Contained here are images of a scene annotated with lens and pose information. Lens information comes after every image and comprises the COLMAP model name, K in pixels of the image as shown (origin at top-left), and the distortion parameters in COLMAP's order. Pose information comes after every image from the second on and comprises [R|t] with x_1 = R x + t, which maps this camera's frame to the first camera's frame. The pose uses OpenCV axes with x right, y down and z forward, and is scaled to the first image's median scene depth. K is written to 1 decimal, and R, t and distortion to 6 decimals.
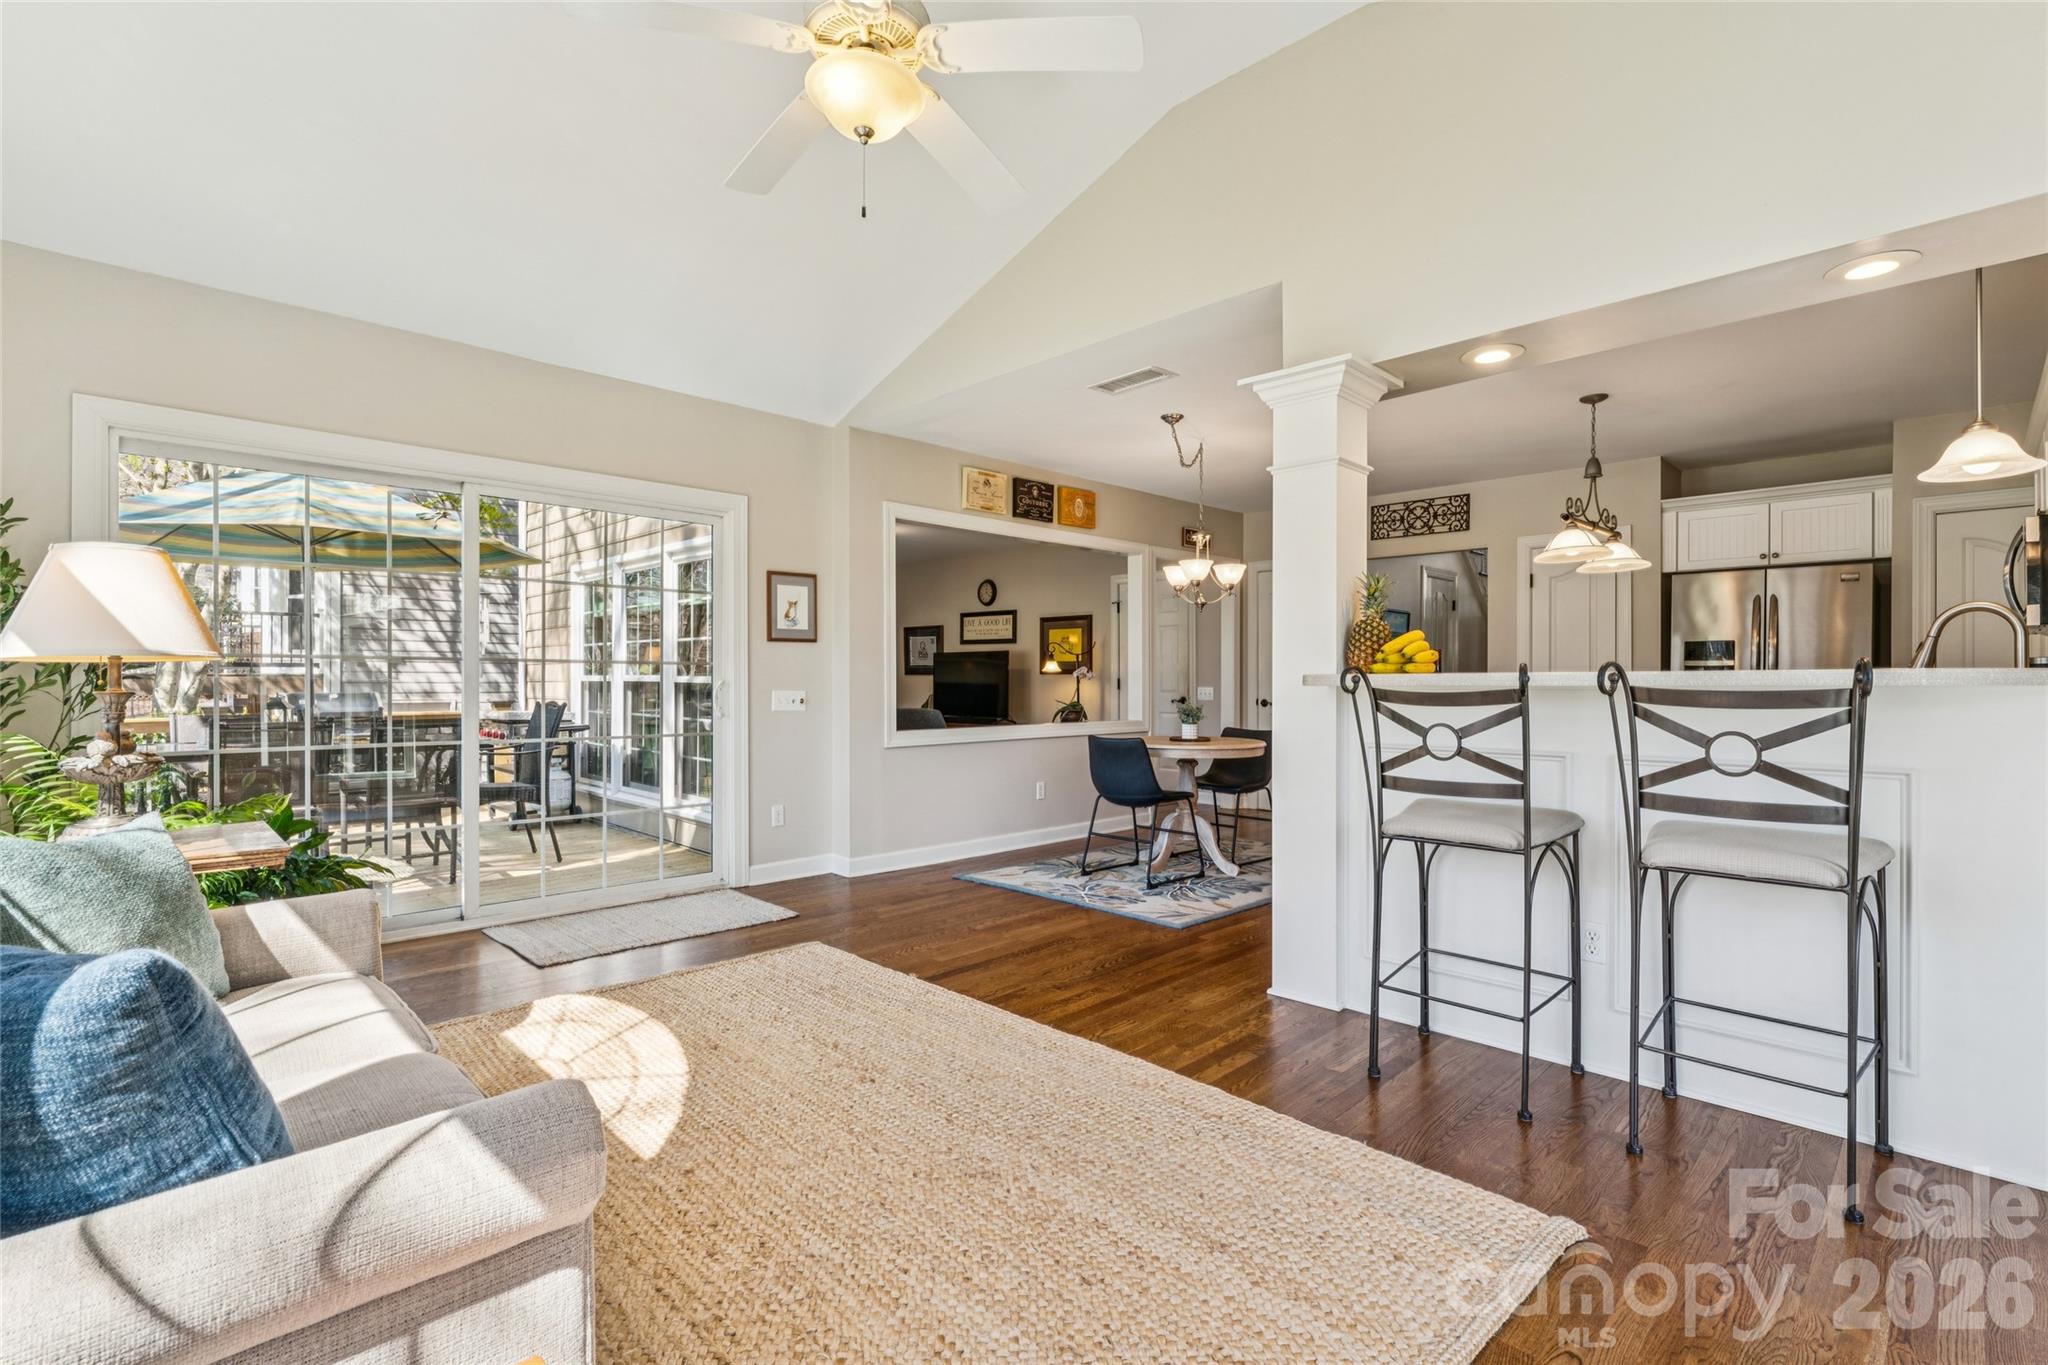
lens RADIAL K [[944.6, 0, 999.8], [0, 944.6, 678.5], [0, 0, 1]] dist [-0.008518, 0.002675]
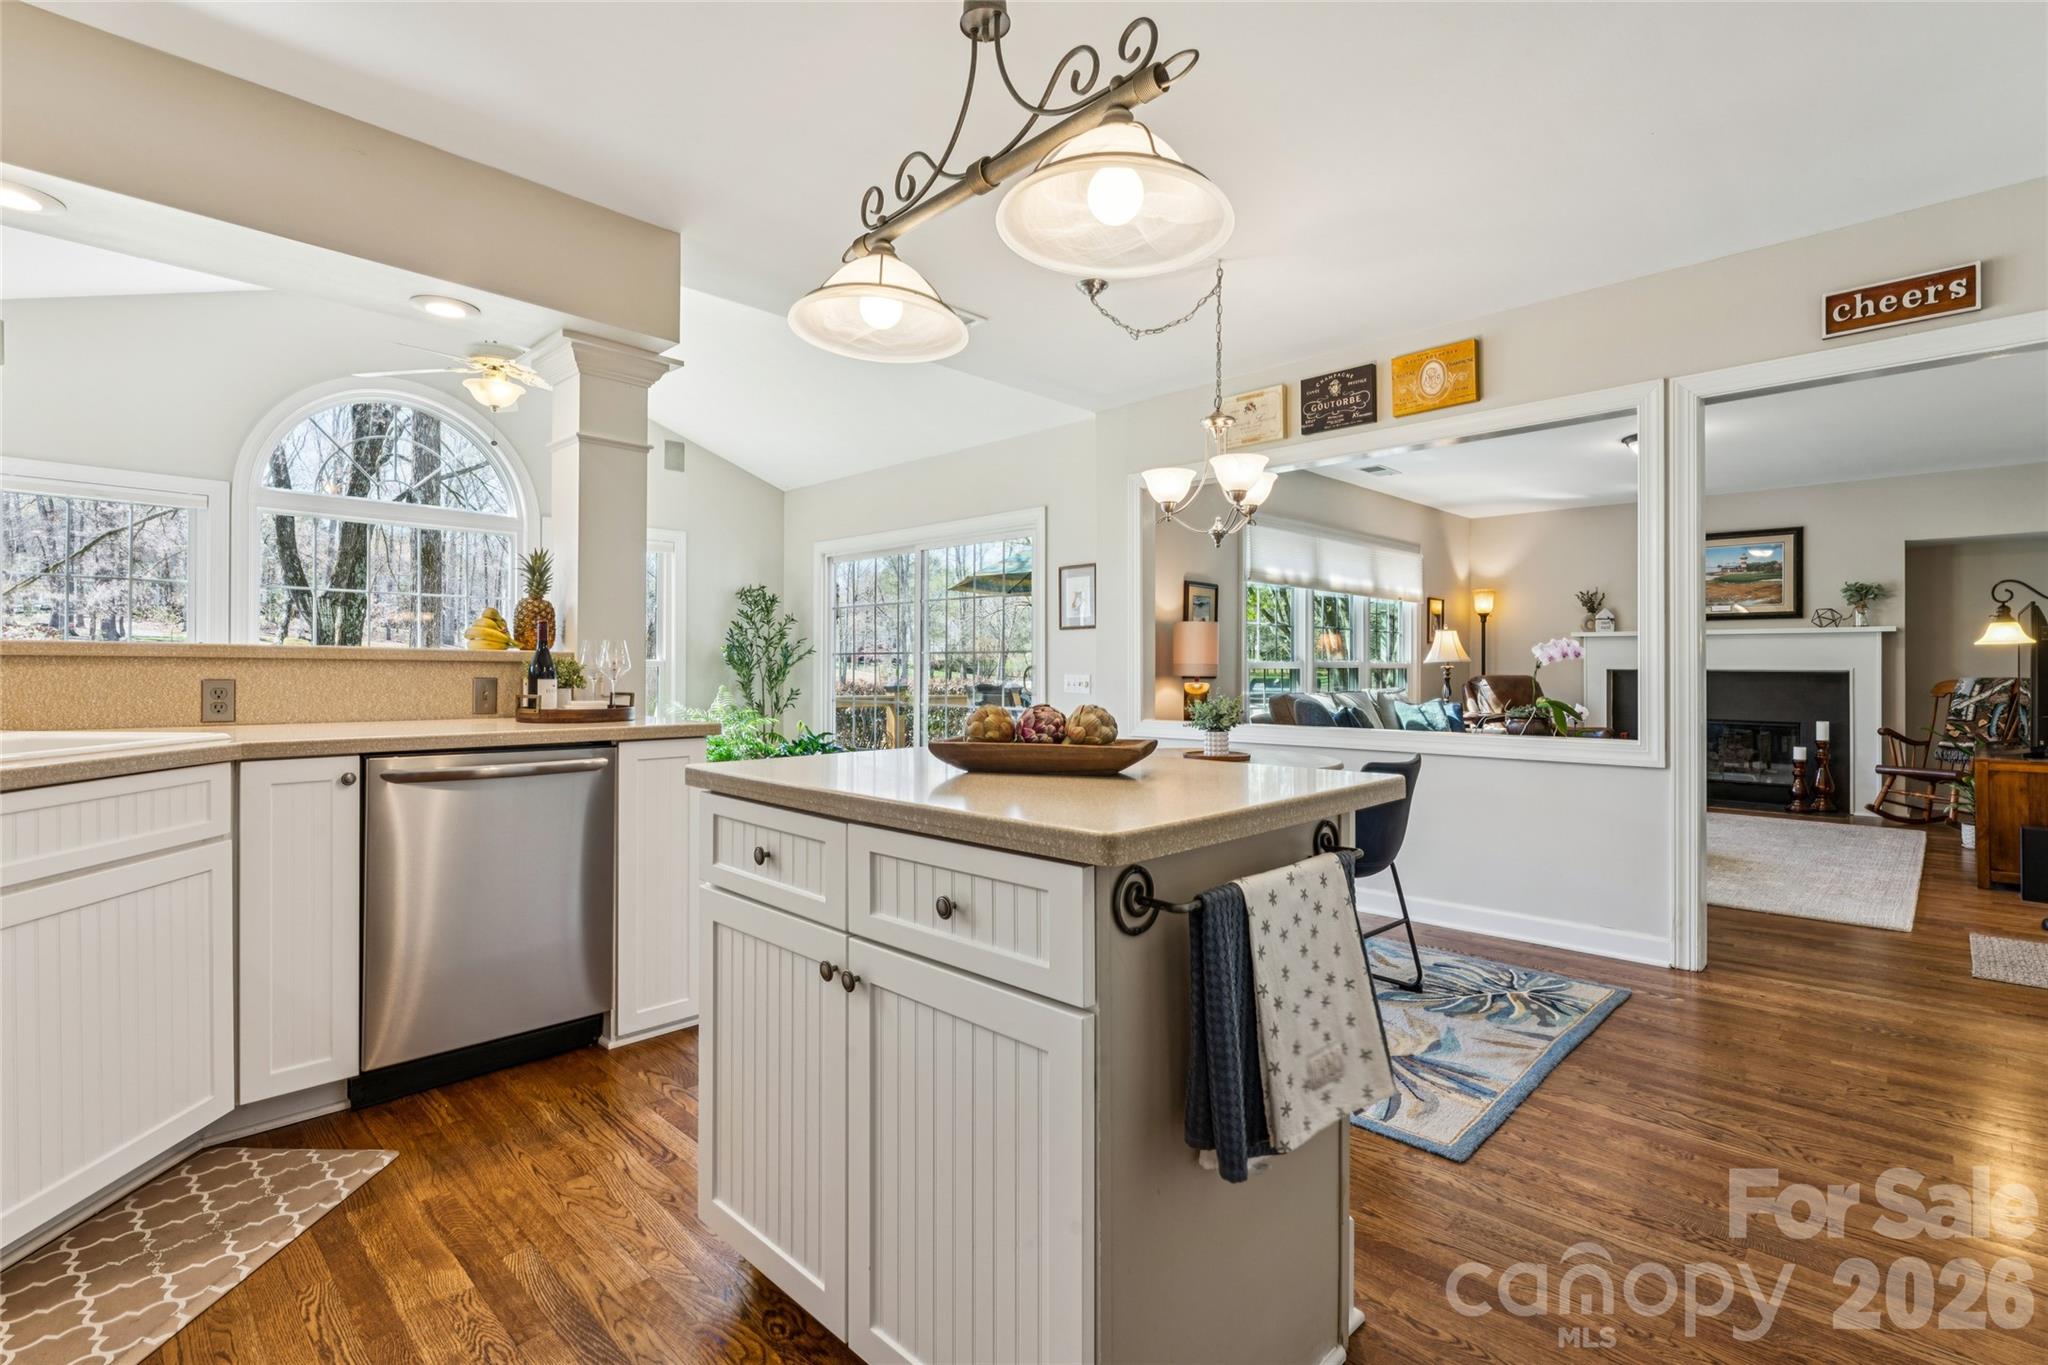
lens RADIAL K [[944.6, 0, 1019.8], [0, 944.6, 666.3], [0, 0, 1]] dist [-0.008518, 0.002675]
pose [[0.021545, -0.004528, -0.999758, 0.646297], [-0.000386, 0.999990, -0.004537, 0.006989], [0.999768, 0.000483, 0.021543, 0.681406]]
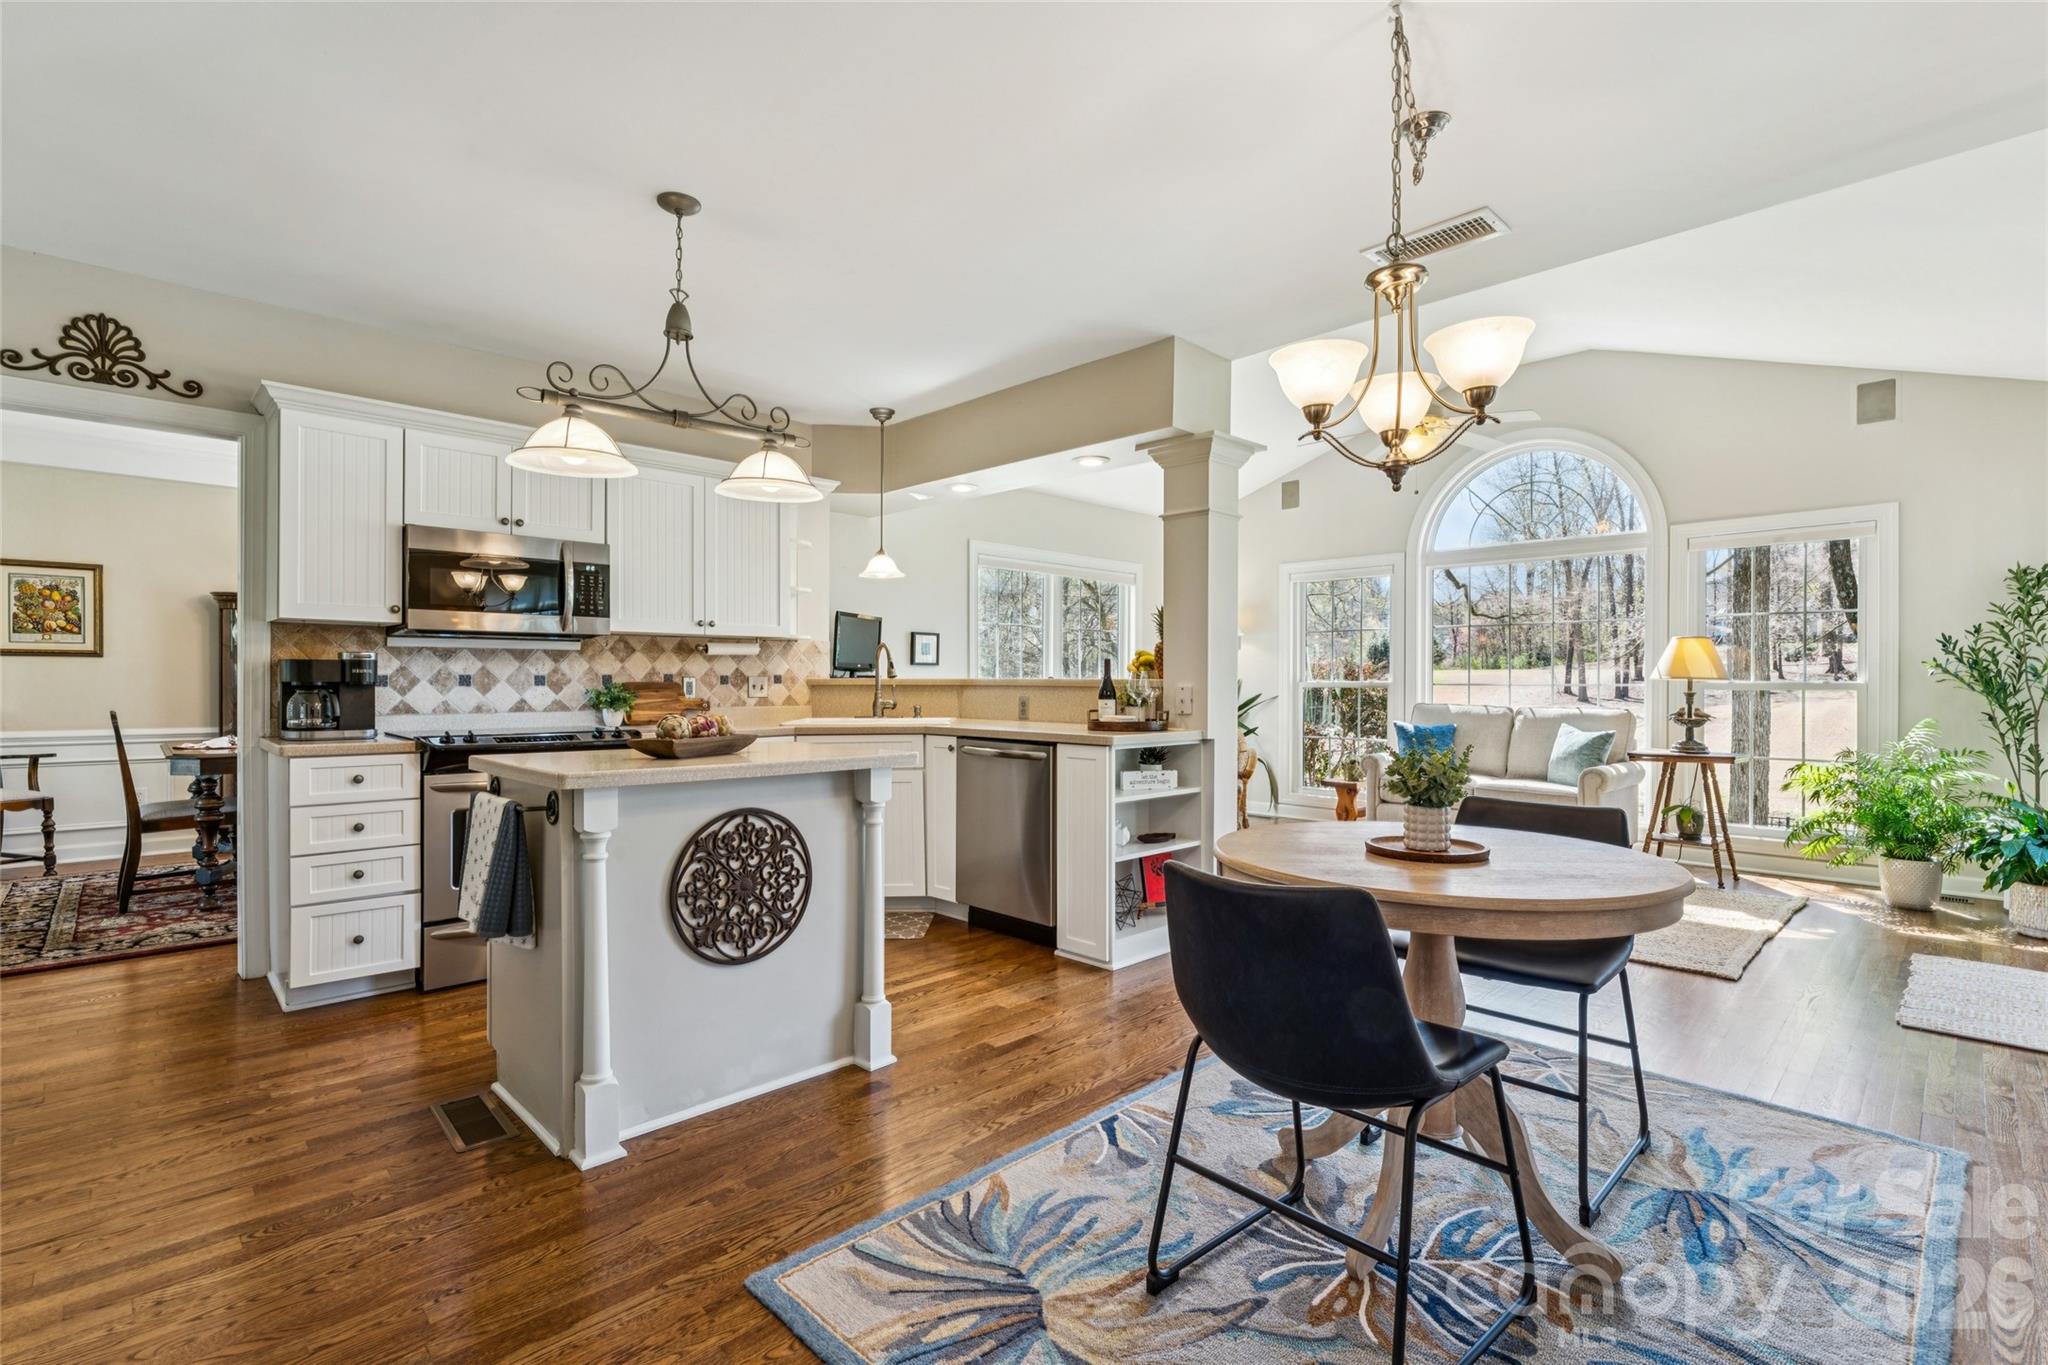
lens RADIAL K [[944.6, 0, 1025.1], [0, 944.6, 683.9], [0, 0, 1]] dist [-0.008518, 0.002675]
pose [[-0.999986, -0.004611, -0.002465, 0.282768], [-0.004599, 0.999978, -0.004833, 0.004214], [0.002487, -0.004822, -0.999985, 1.073078]]
